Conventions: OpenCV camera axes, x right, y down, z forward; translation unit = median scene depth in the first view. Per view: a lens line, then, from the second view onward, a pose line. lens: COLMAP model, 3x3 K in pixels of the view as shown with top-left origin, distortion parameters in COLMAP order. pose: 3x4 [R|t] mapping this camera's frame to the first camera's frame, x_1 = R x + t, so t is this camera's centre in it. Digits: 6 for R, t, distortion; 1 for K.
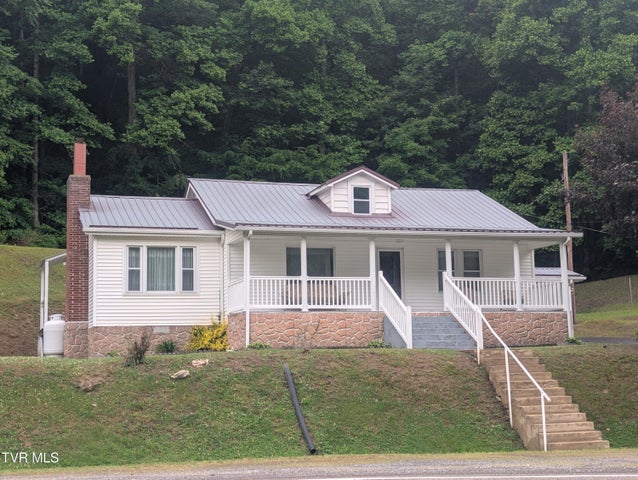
lens RADIAL K [[999.3, 0, 319.0], [0, 999.3, 240.0], [0, 0, 1]] dist [0.124221, -0.053294]
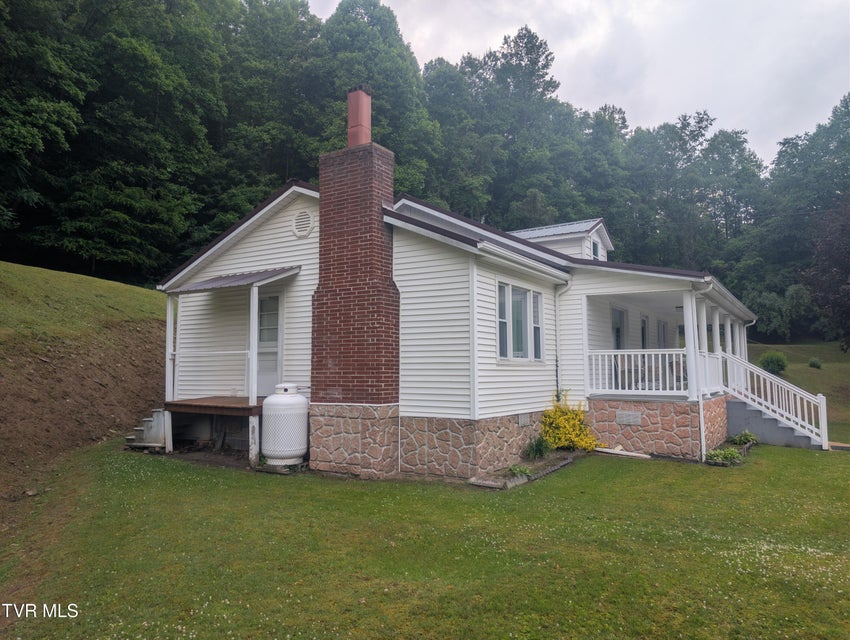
lens RADIAL K [[596.3, 0, 425.0], [0, 596.3, 320.0], [0, 0, 1]] dist [-0.000294, -0.004102]
pose [[0.763044, 0.075084, 0.641971, -0.200706], [-0.102163, 0.994755, 0.005085, 0.013936], [-0.638221, -0.069466, 0.766712, 0.335068]]
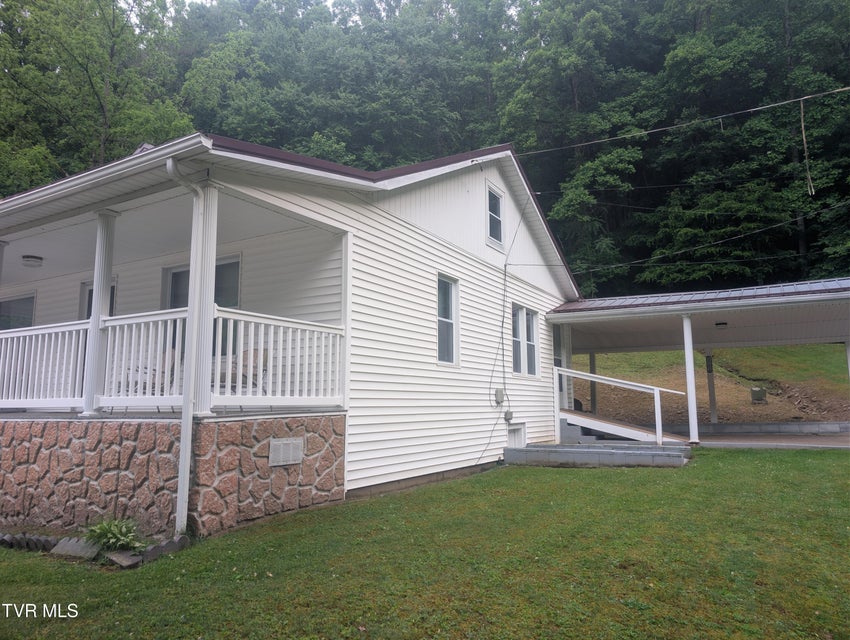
lens RADIAL K [[596.3, 0, 425.0], [0, 596.3, 320.0], [0, 0, 1]] dist [-0.000294, -0.004102]
pose [[0.651340, -0.093433, -0.753011, 0.201469], [0.077480, 0.995392, -0.056489, 0.039925], [0.754820, -0.021550, 0.655578, 0.443026]]
